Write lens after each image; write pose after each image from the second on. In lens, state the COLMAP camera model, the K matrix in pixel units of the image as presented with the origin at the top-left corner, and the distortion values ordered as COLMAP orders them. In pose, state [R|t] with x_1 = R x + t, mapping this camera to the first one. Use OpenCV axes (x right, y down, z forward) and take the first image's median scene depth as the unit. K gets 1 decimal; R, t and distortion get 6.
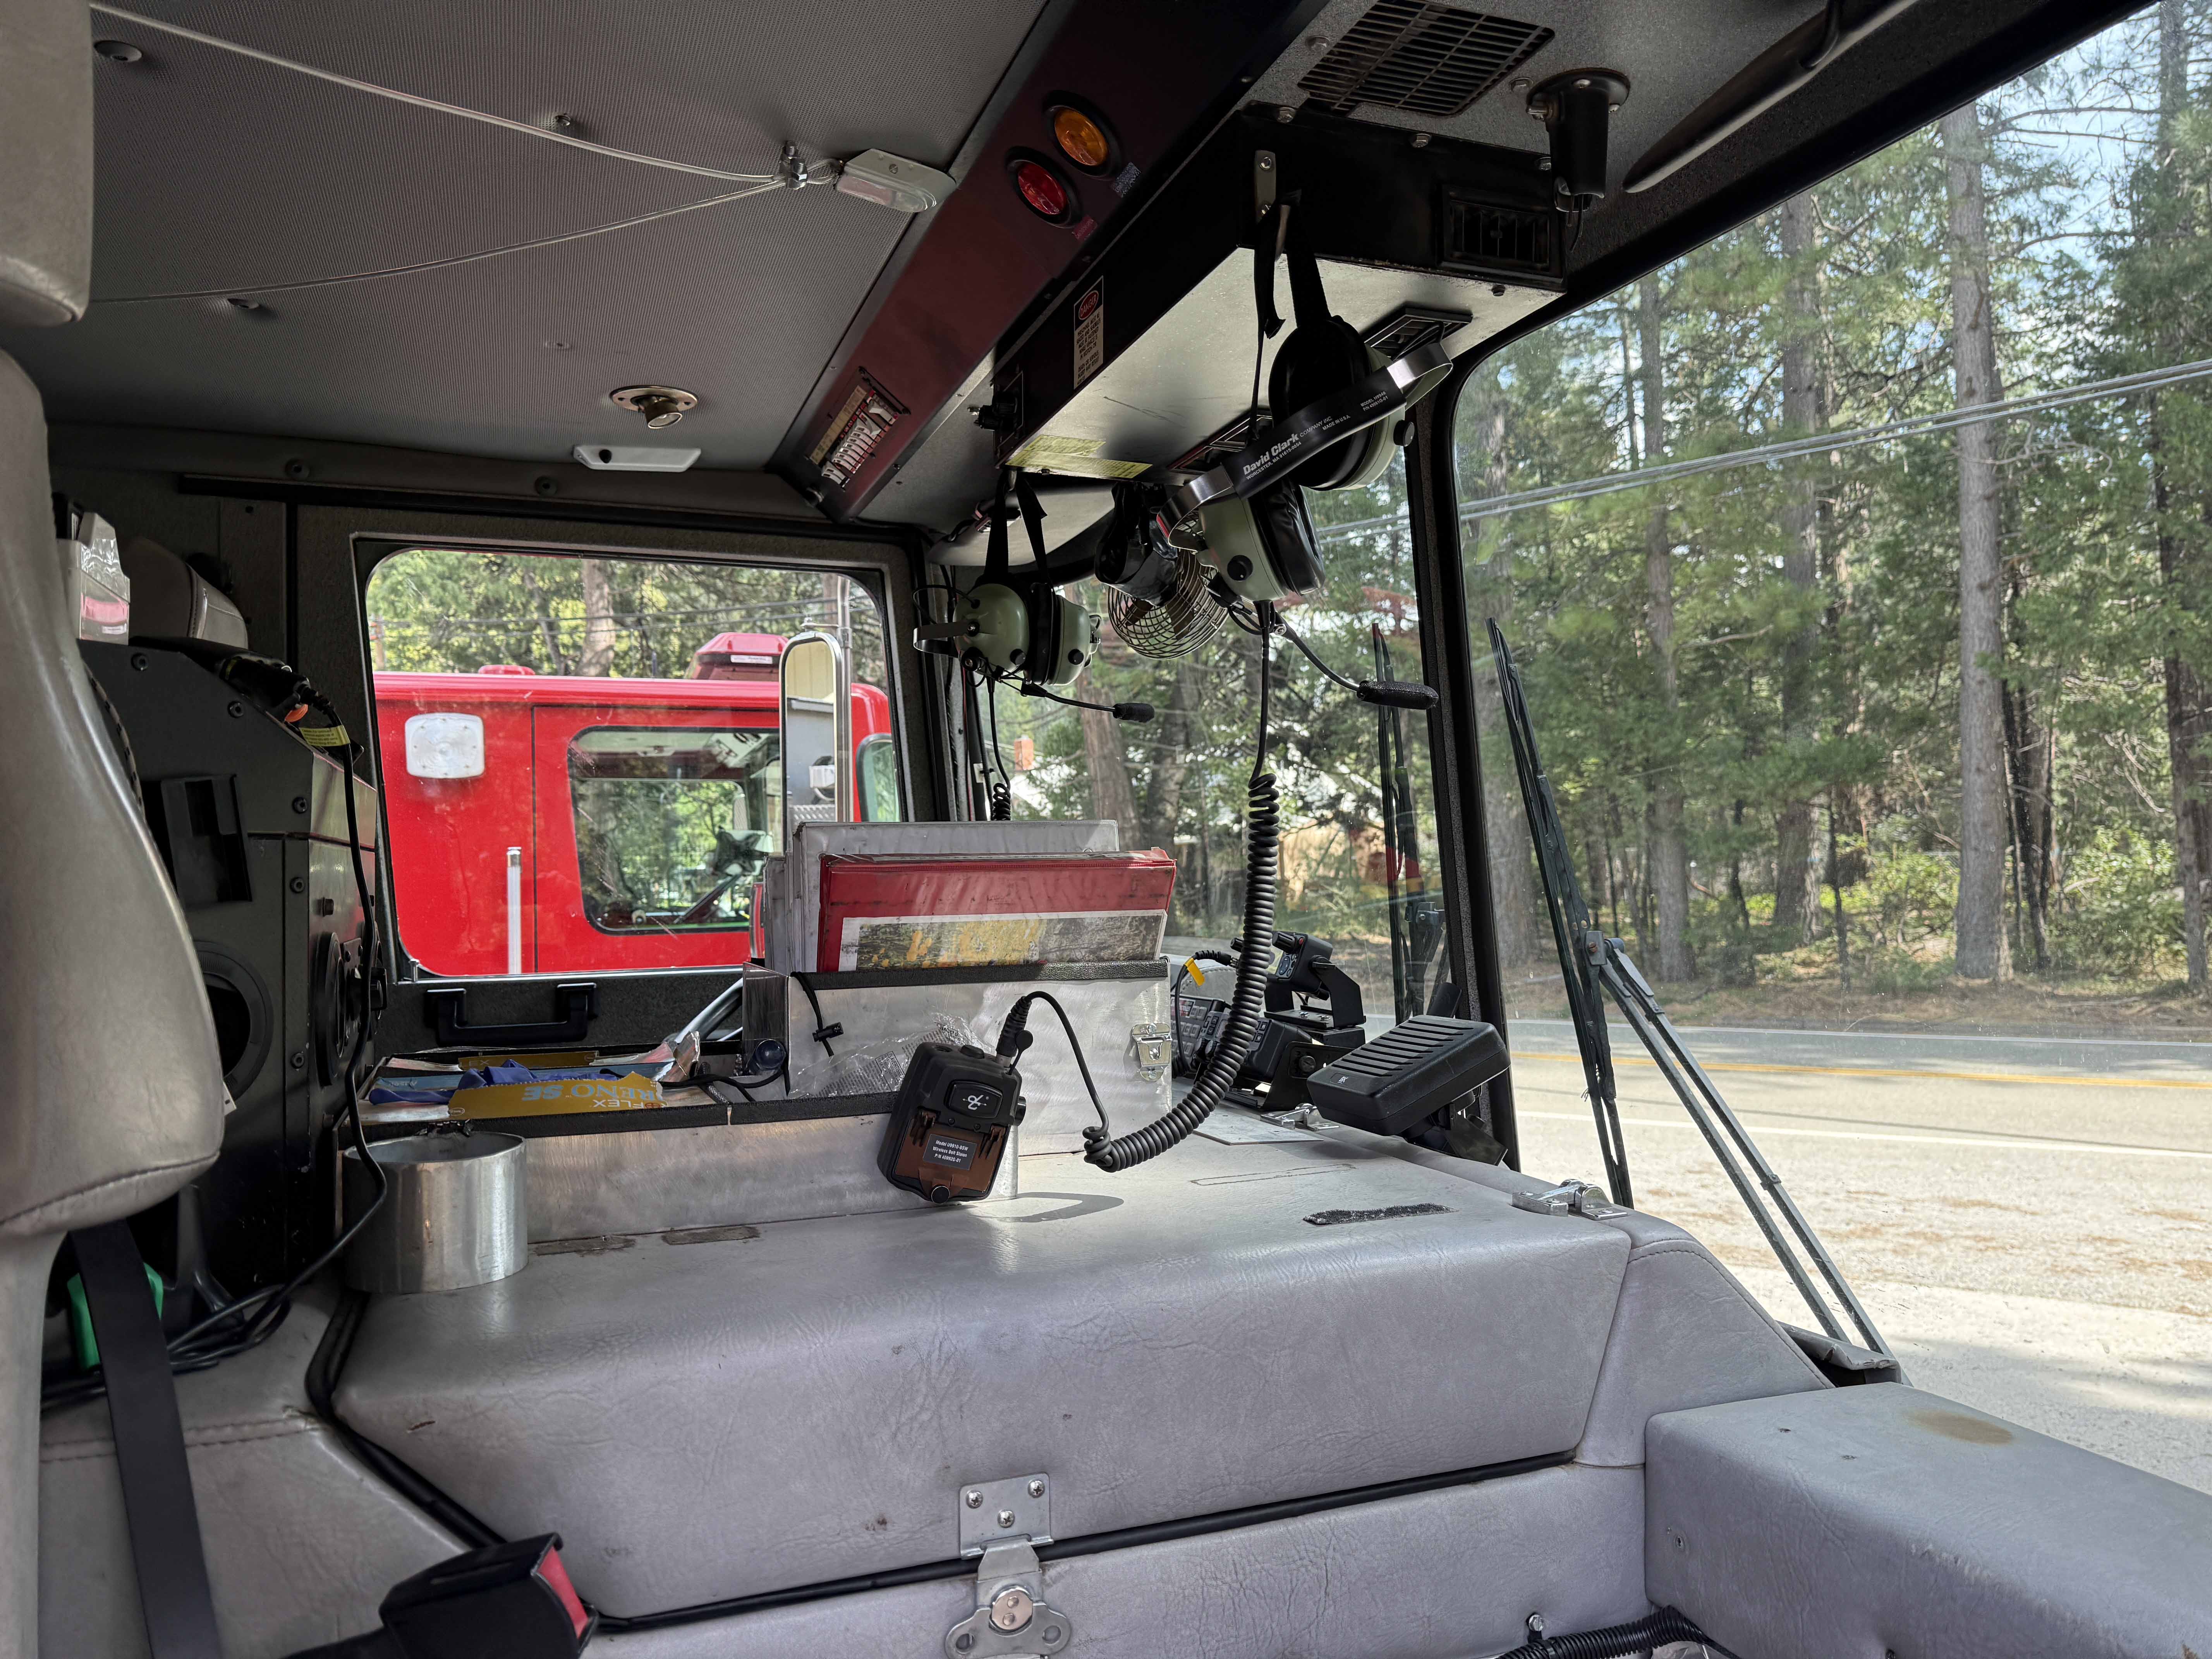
lens RADIAL K [[1639.0, 0, 1167.7], [0, 1639.0, 822.9], [0, 0, 1]] dist [0.119416, -0.165656]
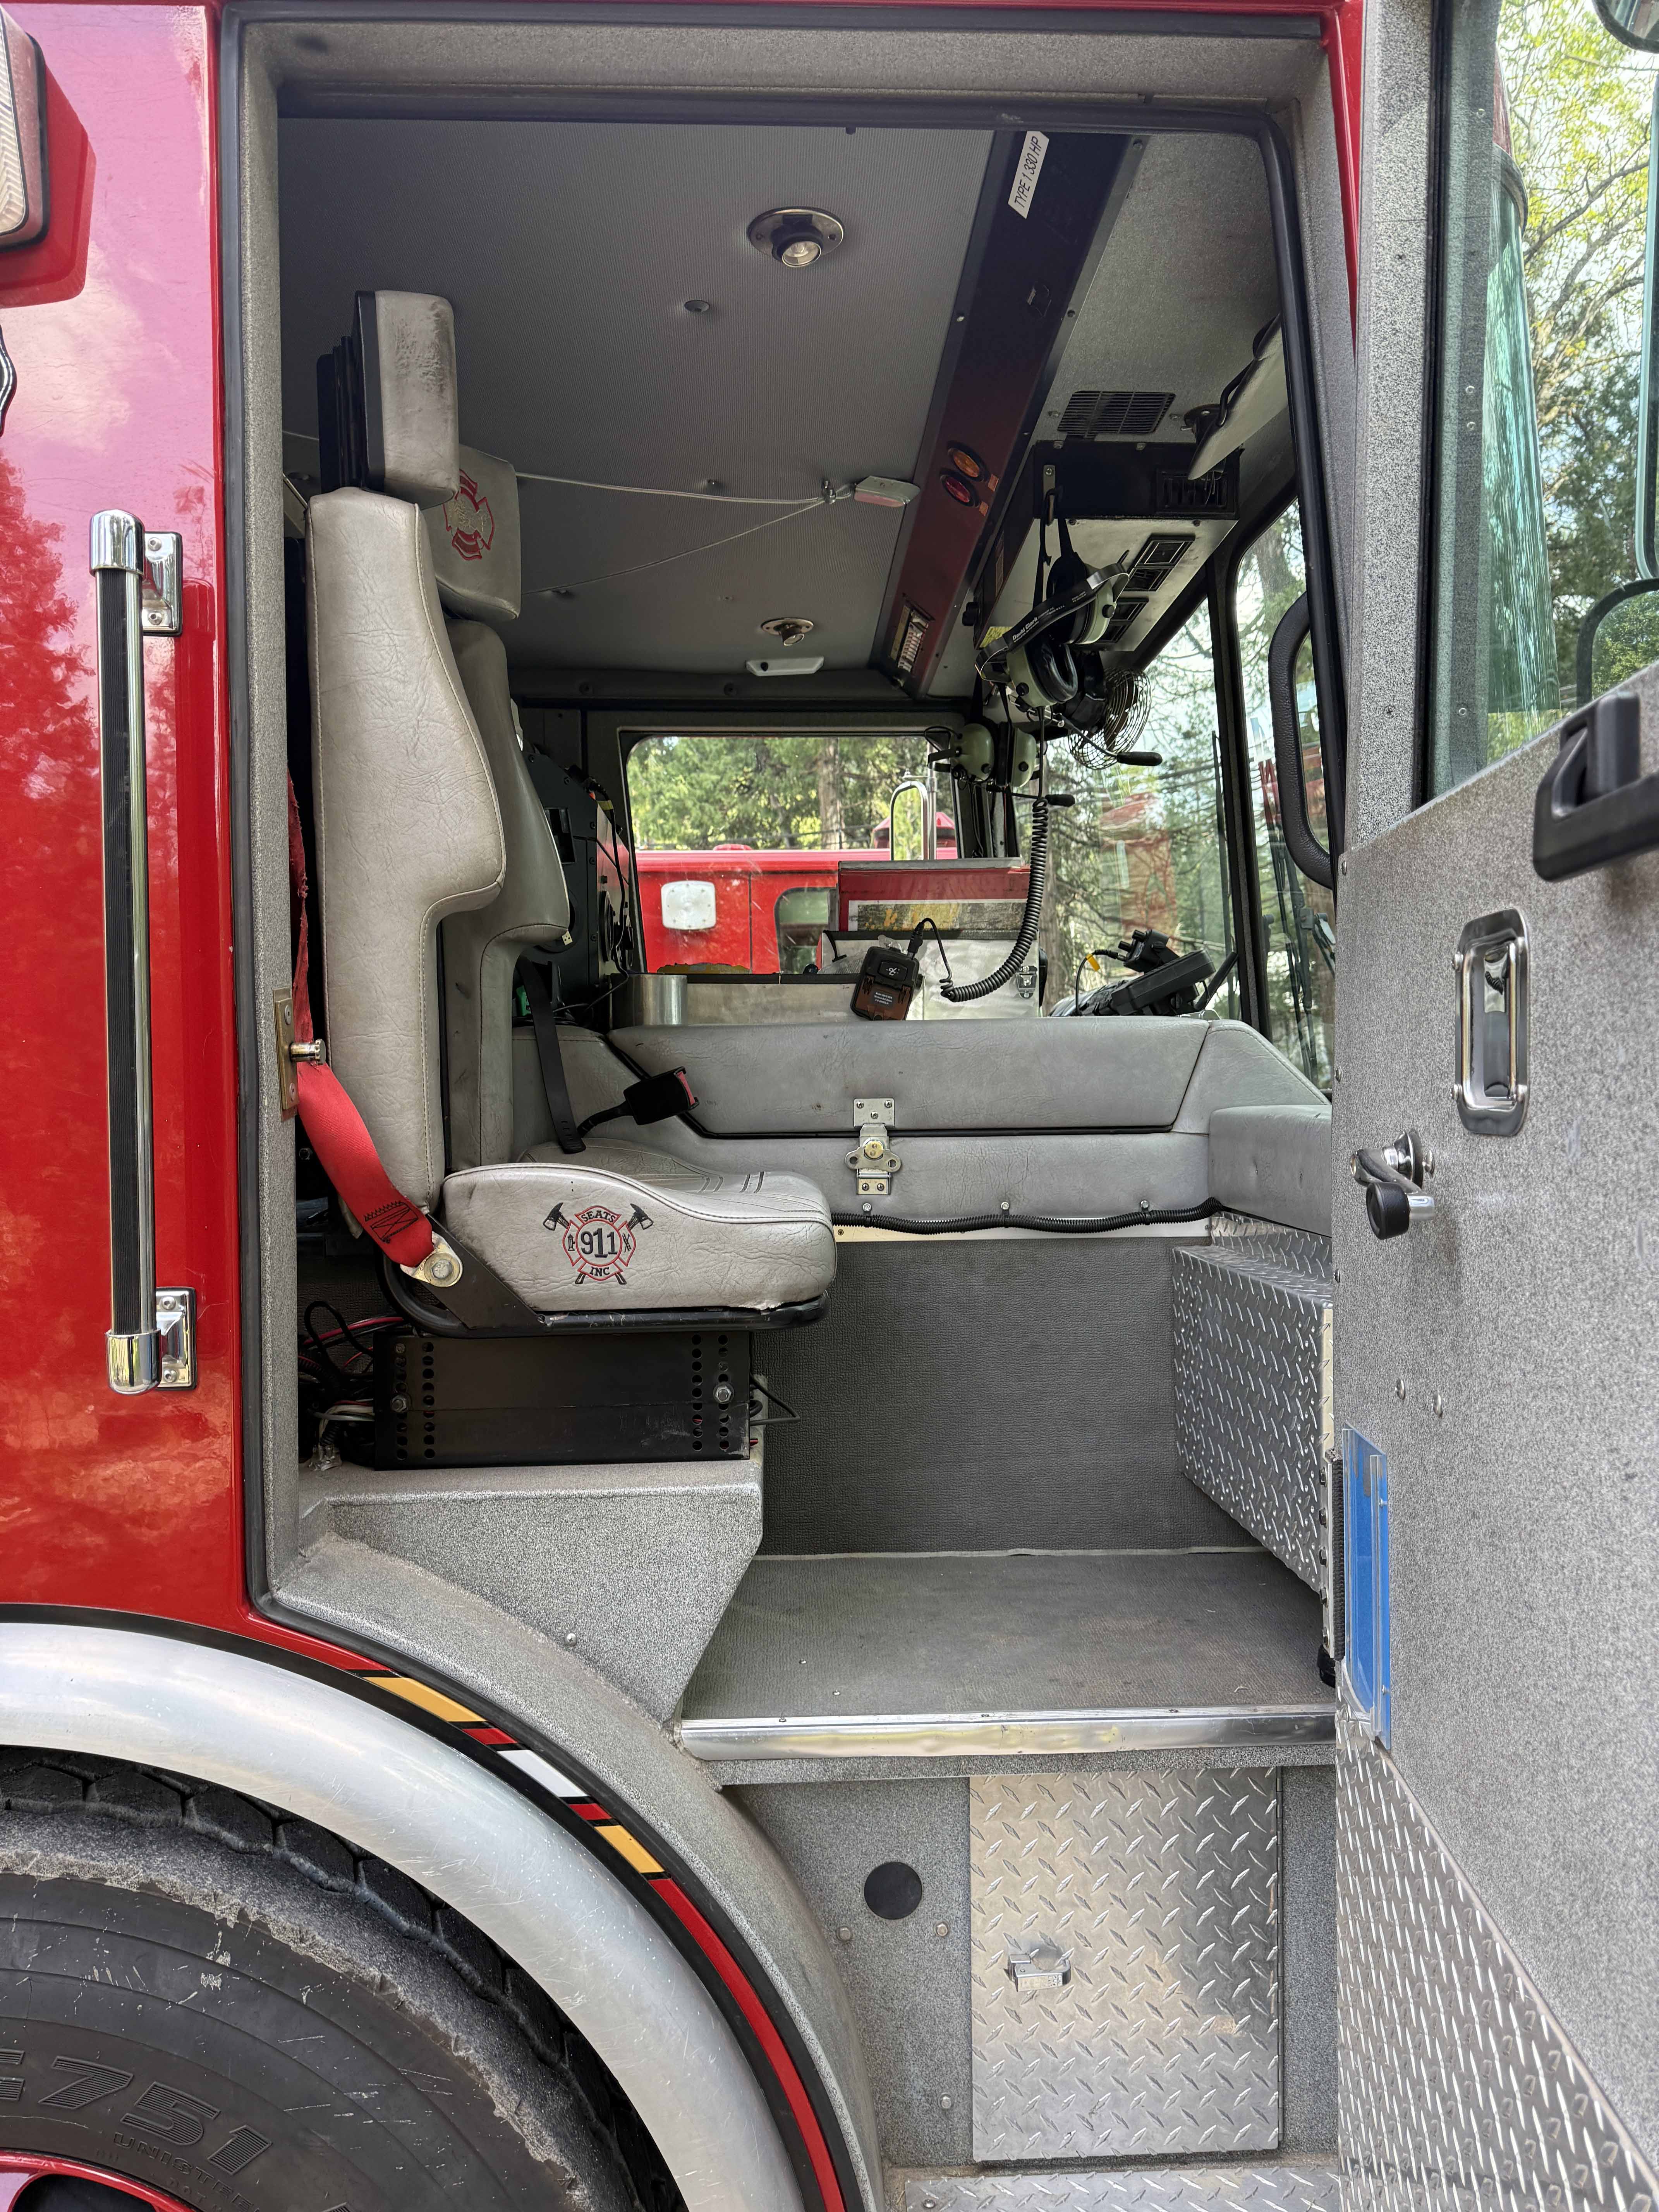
lens RADIAL K [[1559.1, 0, 829.5], [0, 1559.1, 1106.0], [0, 0, 1]] dist [0.022574, -0.039478]
pose [[0.946651, 0.012823, -0.322006, 0.351103], [0.007443, 0.998072, 0.061625, 0.179119], [0.322175, -0.060734, 0.944730, -0.684414]]
